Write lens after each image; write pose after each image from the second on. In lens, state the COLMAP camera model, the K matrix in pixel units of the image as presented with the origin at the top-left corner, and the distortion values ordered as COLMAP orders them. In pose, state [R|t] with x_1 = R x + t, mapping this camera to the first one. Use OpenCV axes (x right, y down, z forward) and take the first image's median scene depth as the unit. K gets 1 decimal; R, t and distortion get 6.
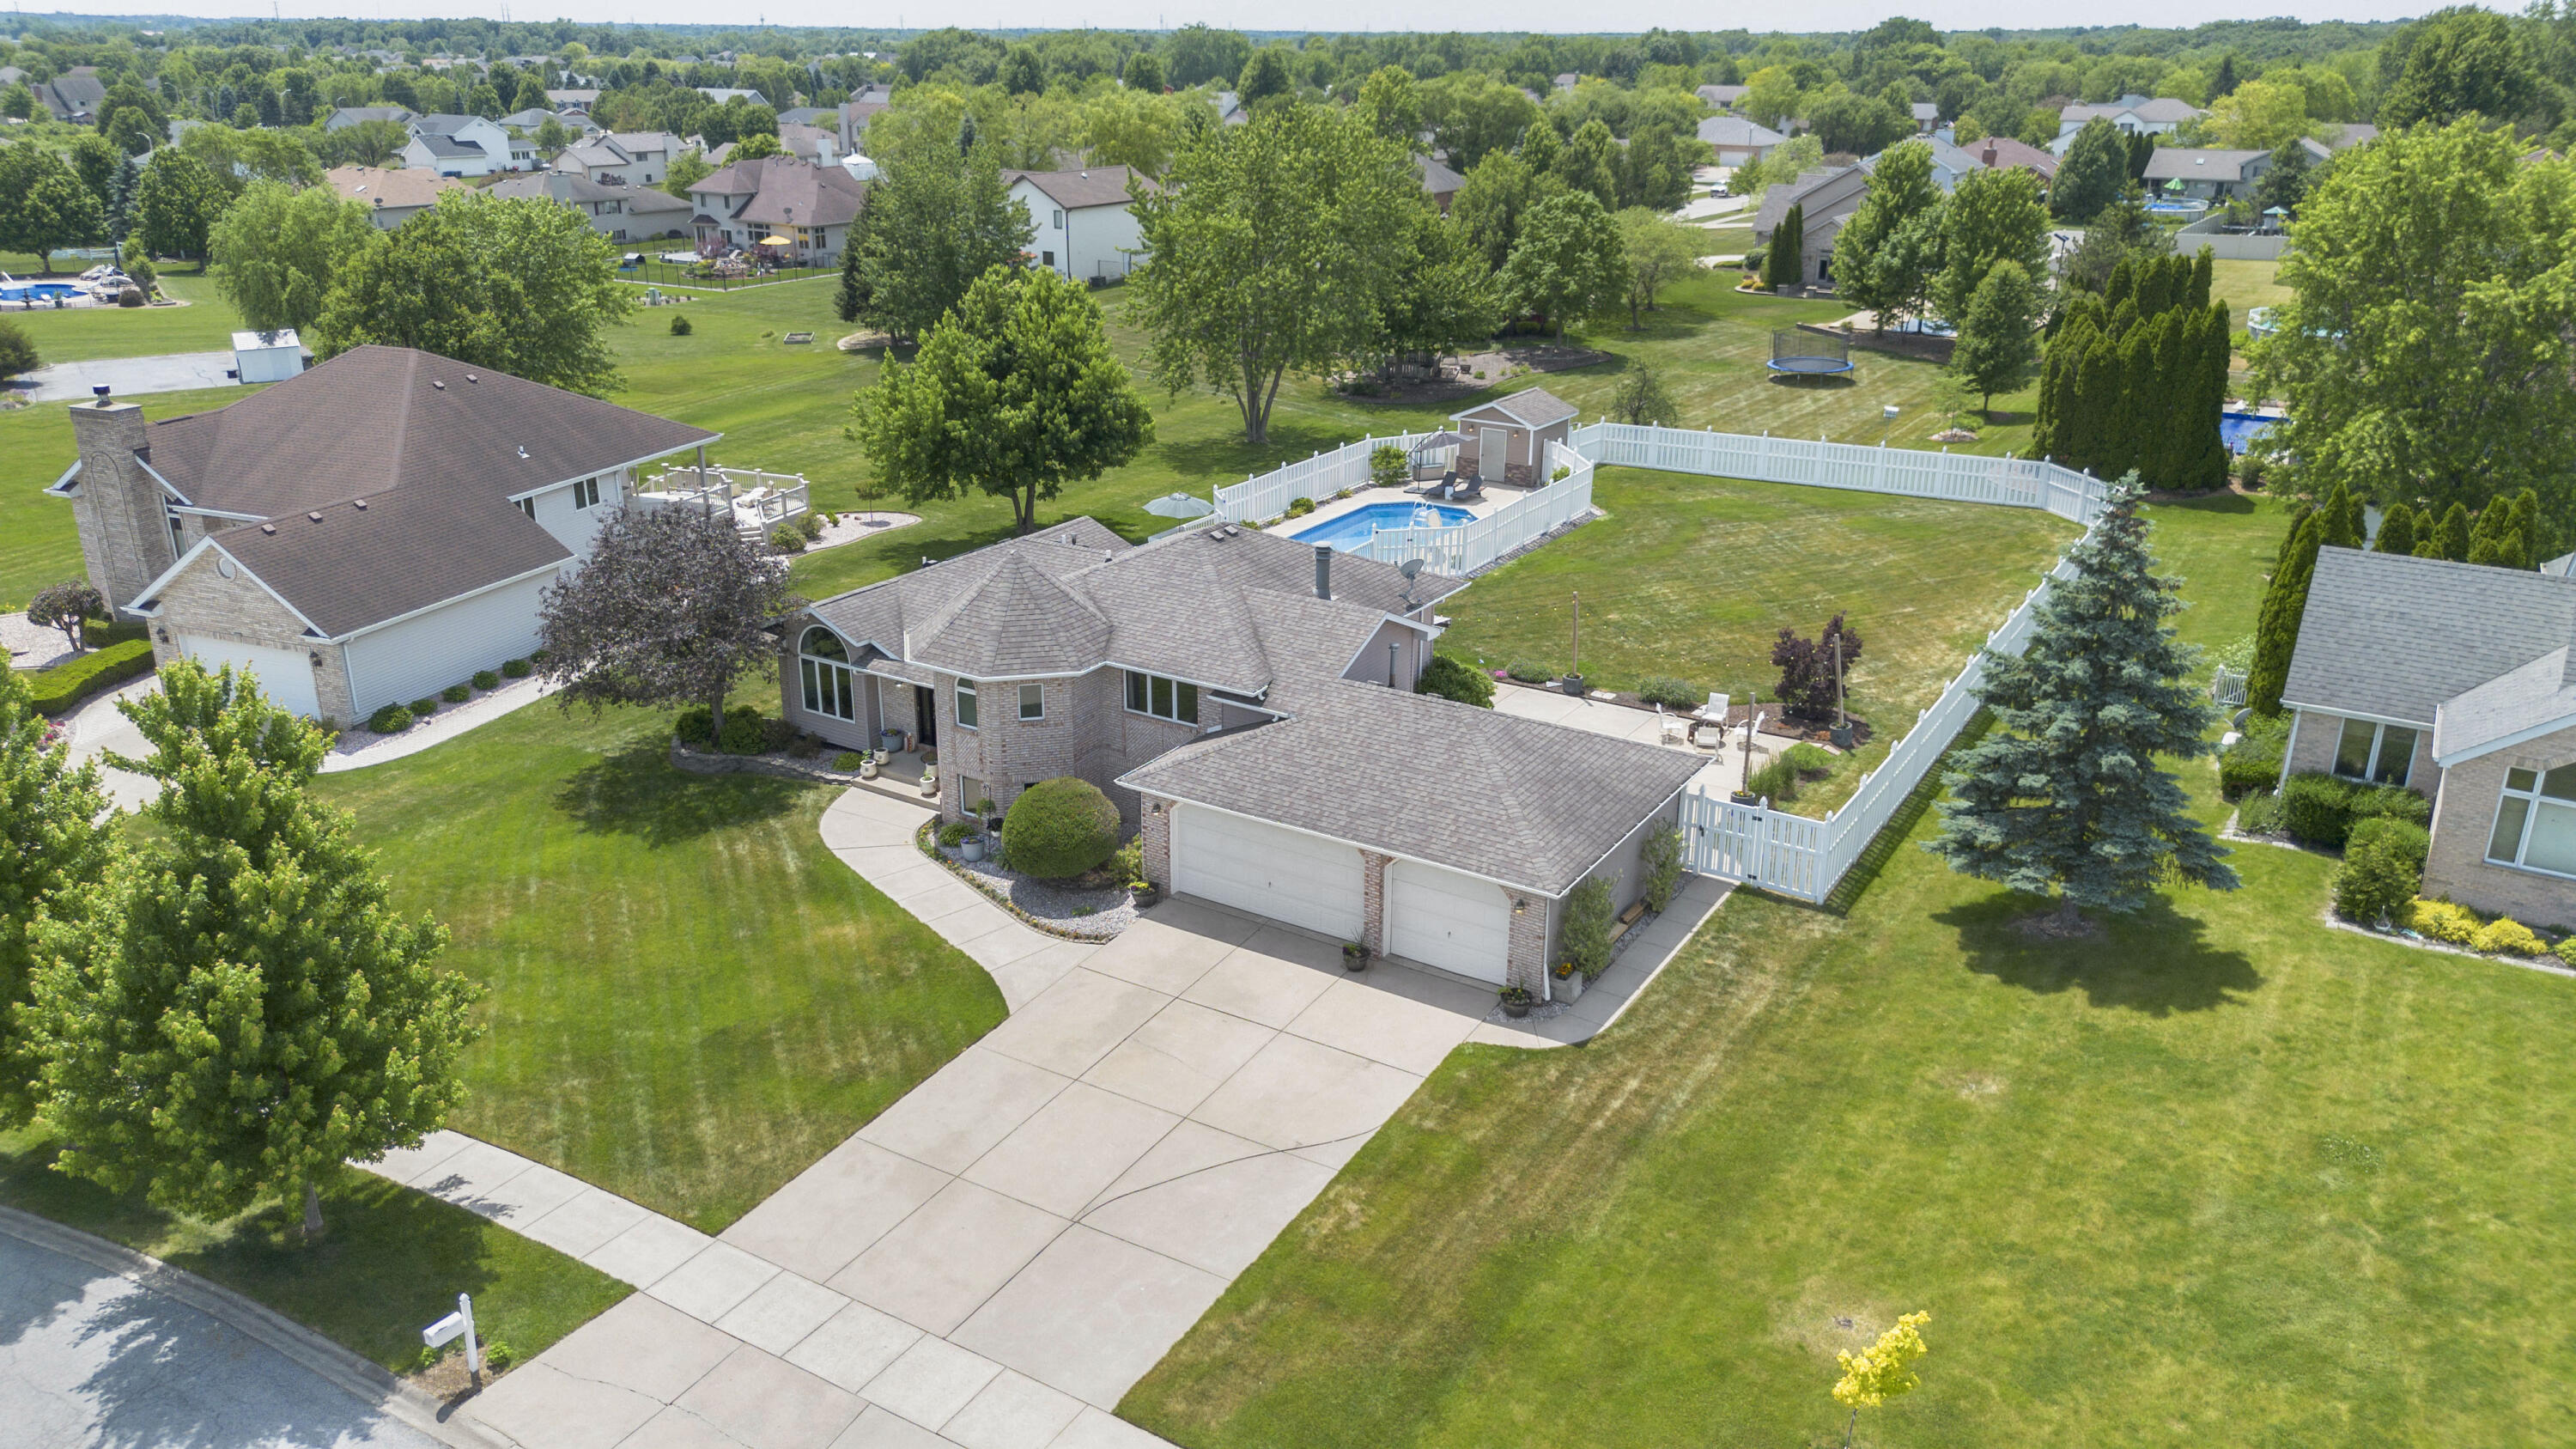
lens RADIAL K [[1827.1, 0, 1288.1], [0, 1827.1, 736.3], [0, 0, 1]] dist [0.084015, -0.088938]
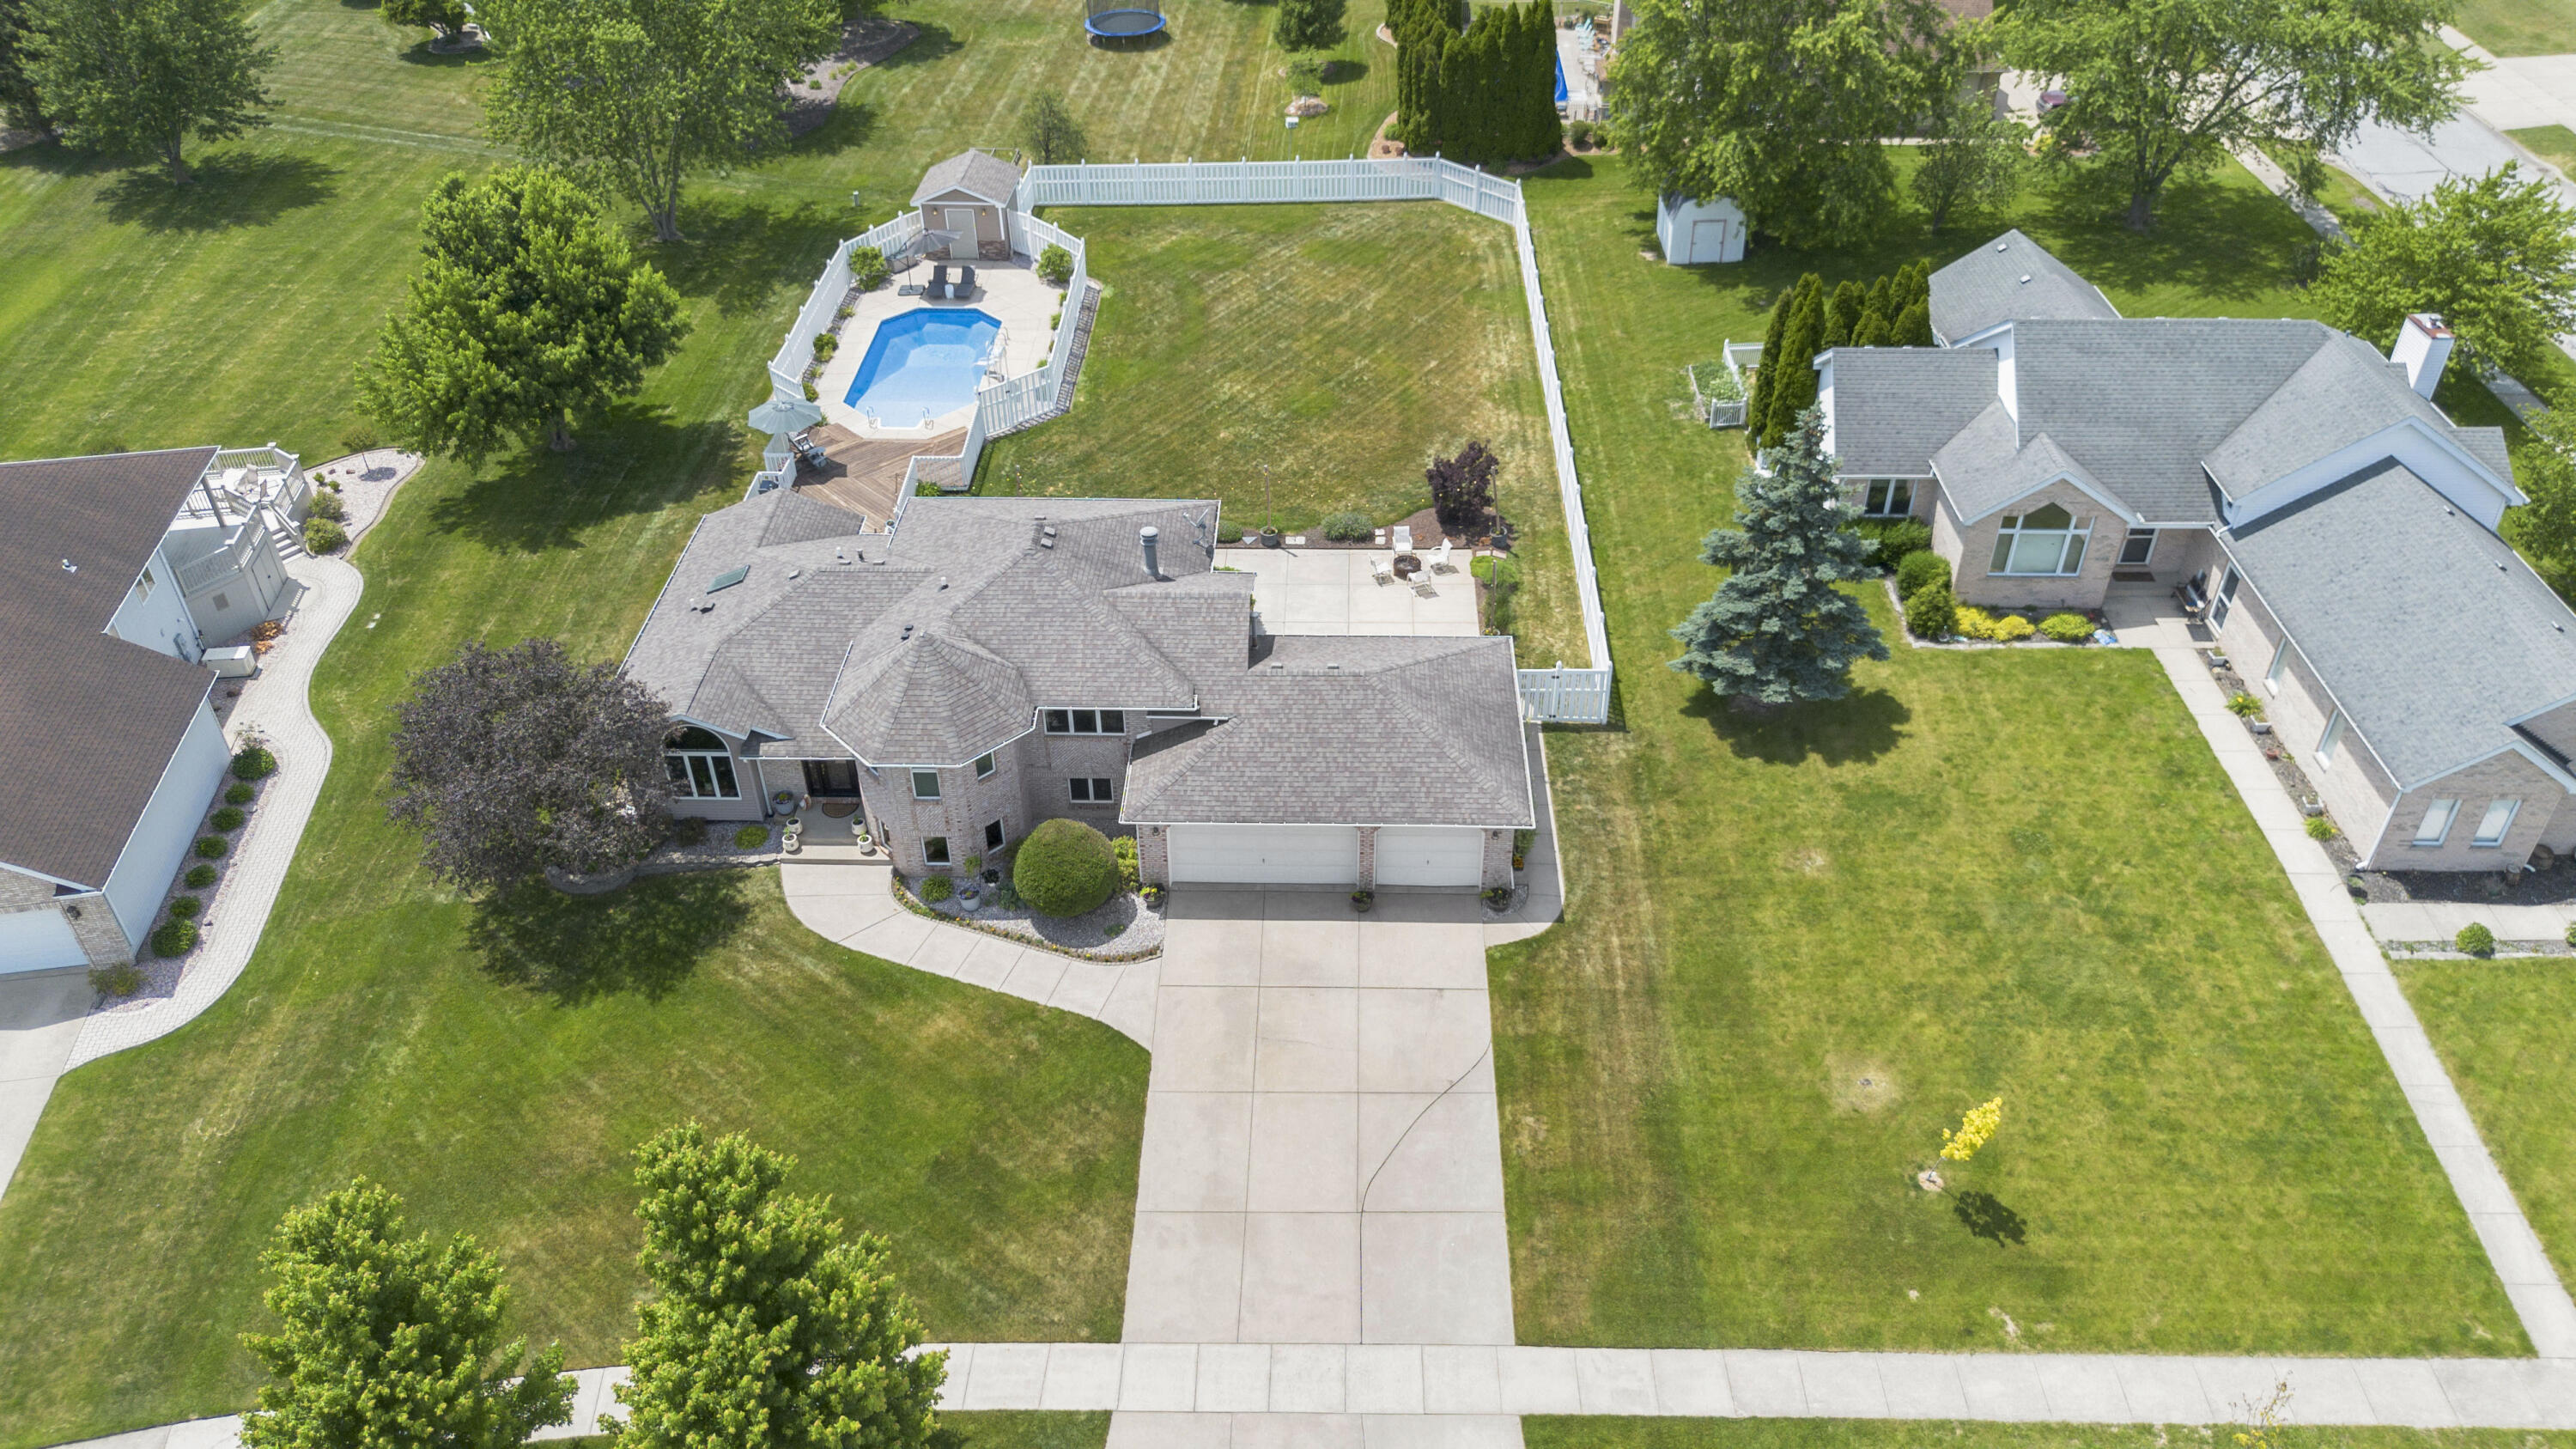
lens RADIAL K [[1827.1, 0, 1288.1], [0, 1827.1, 736.3], [0, 0, 1]] dist [0.084015, -0.088938]
pose [[0.863211, -0.318821, 0.391434, -0.442703], [0.194822, 0.925668, 0.324321, -0.385001], [-0.465738, -0.203697, 0.861160, -0.040242]]
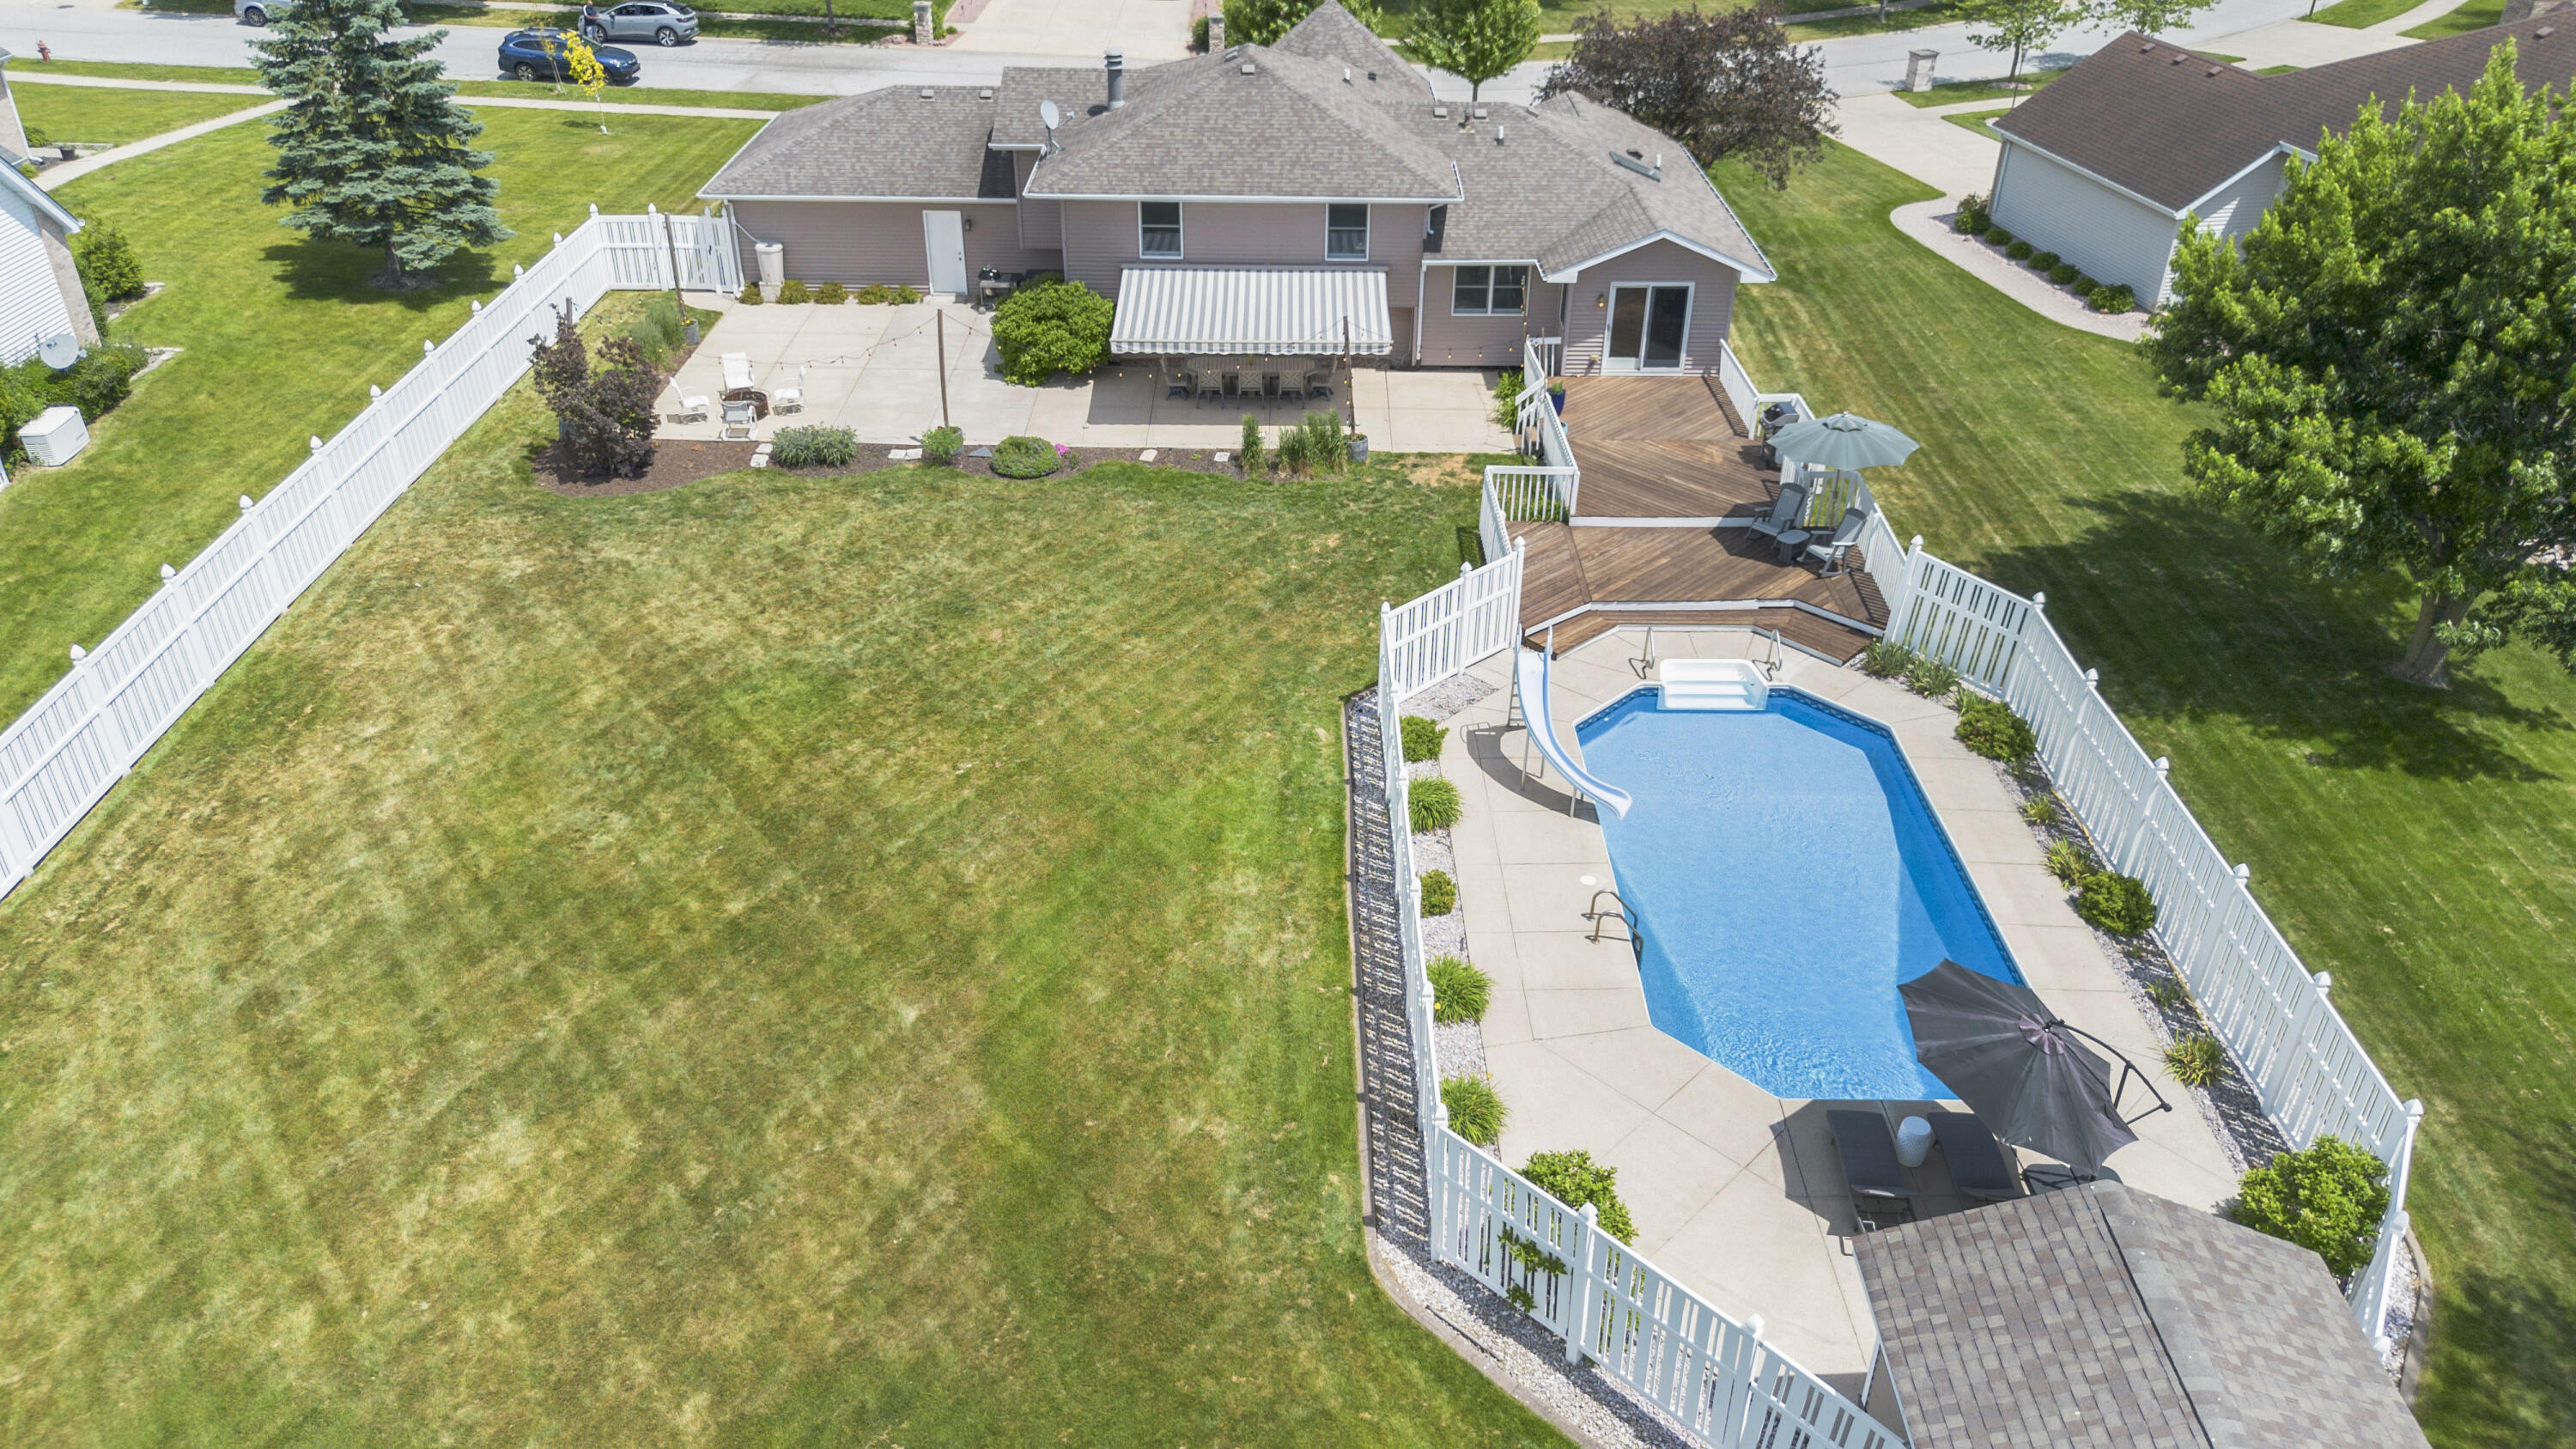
lens RADIAL K [[1827.1, 0, 1288.1], [0, 1827.1, 736.3], [0, 0, 1]] dist [0.084015, -0.088938]
pose [[-0.848795, 0.264993, -0.457521, 0.543742], [-0.204015, 0.634168, 0.745794, -0.700577], [0.487775, 0.726368, -0.484216, 2.019483]]
